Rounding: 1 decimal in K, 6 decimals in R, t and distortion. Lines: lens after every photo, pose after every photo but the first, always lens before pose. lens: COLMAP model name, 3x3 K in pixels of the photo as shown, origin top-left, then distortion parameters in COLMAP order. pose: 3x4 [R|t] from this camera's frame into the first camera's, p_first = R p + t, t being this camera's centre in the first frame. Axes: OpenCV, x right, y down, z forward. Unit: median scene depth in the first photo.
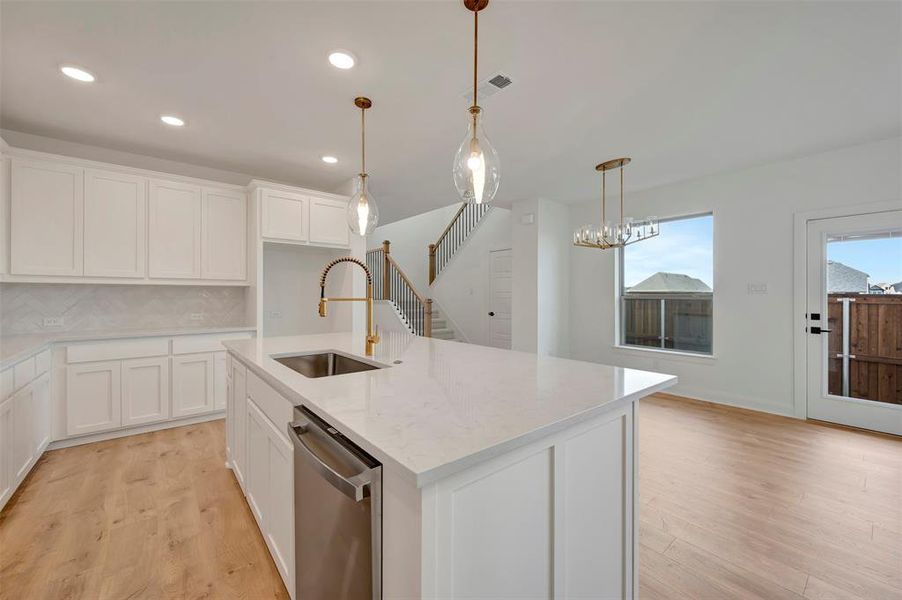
lens RADIAL K [[356.7, 0, 453.7], [0, 356.7, 295.0], [0, 0, 1]] dist [0.000140, -0.000194]
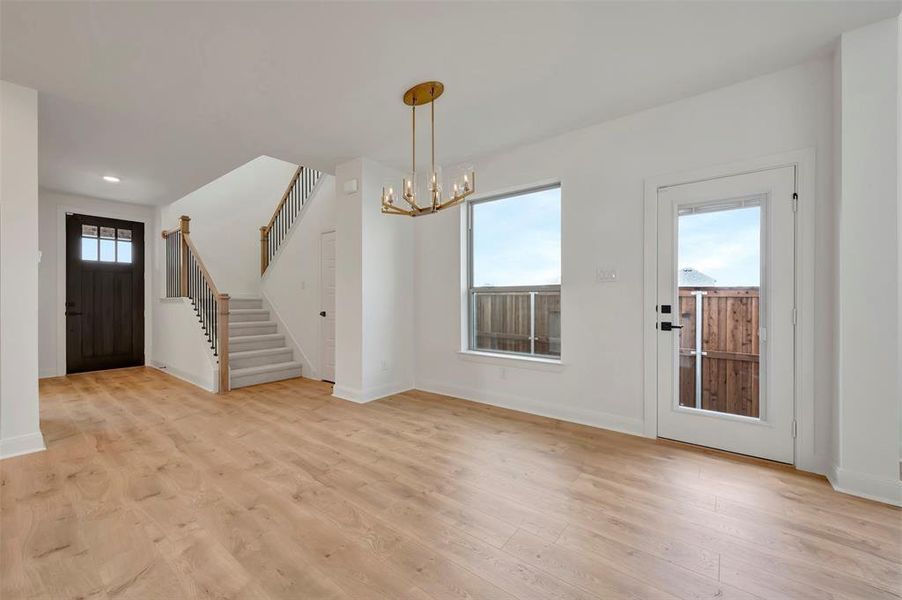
lens RADIAL K [[356.7, 0, 452.0], [0, 356.7, 299.1], [0, 0, 1]] dist [0.000140, -0.000194]
pose [[0.974672, -0.003024, 0.223620, 0.276517], [0.002328, 0.999992, 0.003375, 0.025650], [-0.223629, -0.002769, 0.974670, 0.247677]]
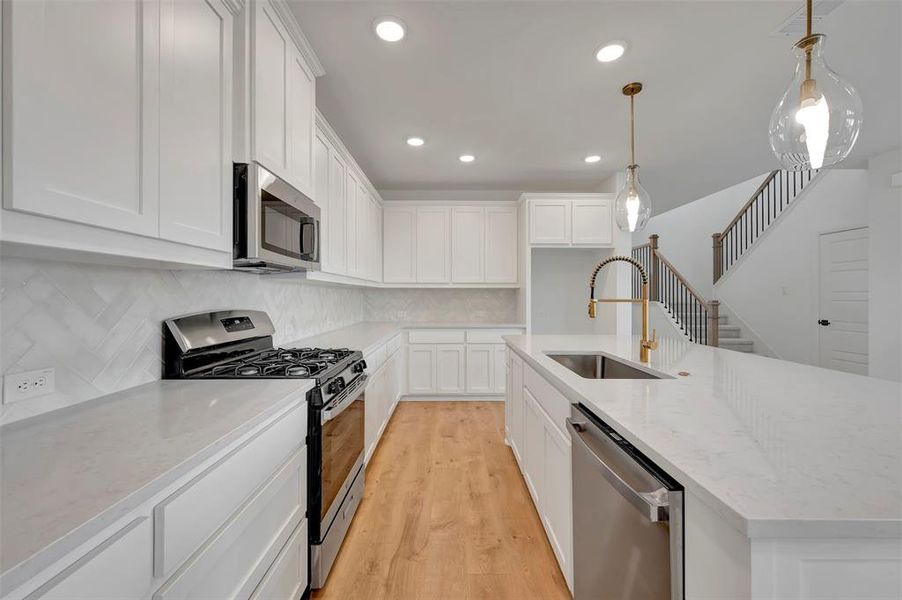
lens RADIAL K [[356.7, 0, 454.9], [0, 356.7, 293.8], [0, 0, 1]] dist [0.000140, -0.000194]
pose [[0.776193, -0.003959, -0.630483, -0.021042], [0.000489, 0.999984, -0.005677, -0.000032], [0.630496, 0.004098, 0.776182, -0.007777]]
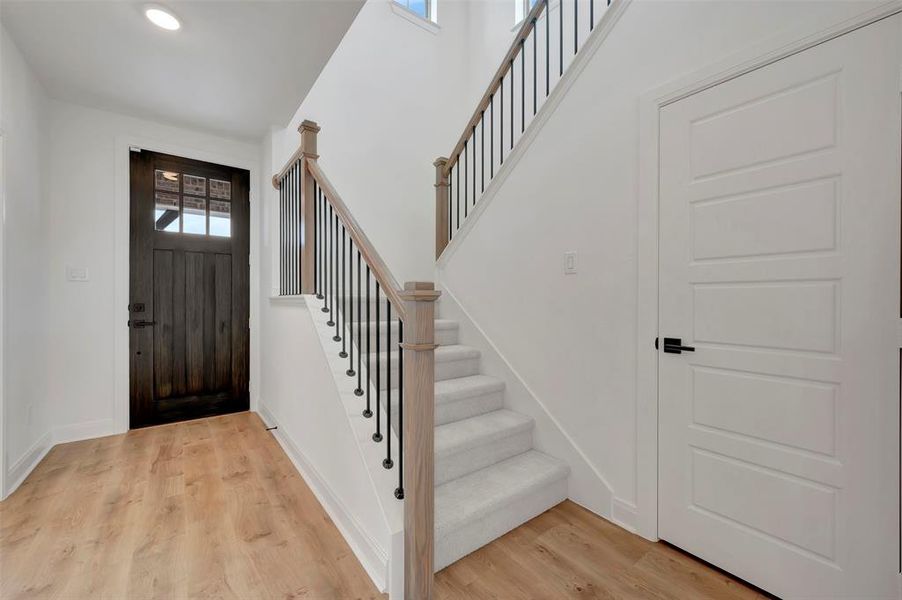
lens RADIAL K [[356.7, 0, 454.6], [0, 356.7, 297.9], [0, 0, 1]] dist [0.000140, -0.000194]
pose [[0.999393, 0.000309, -0.034826, -0.055229], [-0.000267, 0.999999, 0.001222, 0.025526], [0.034827, -0.001212, 0.999393, 1.005993]]
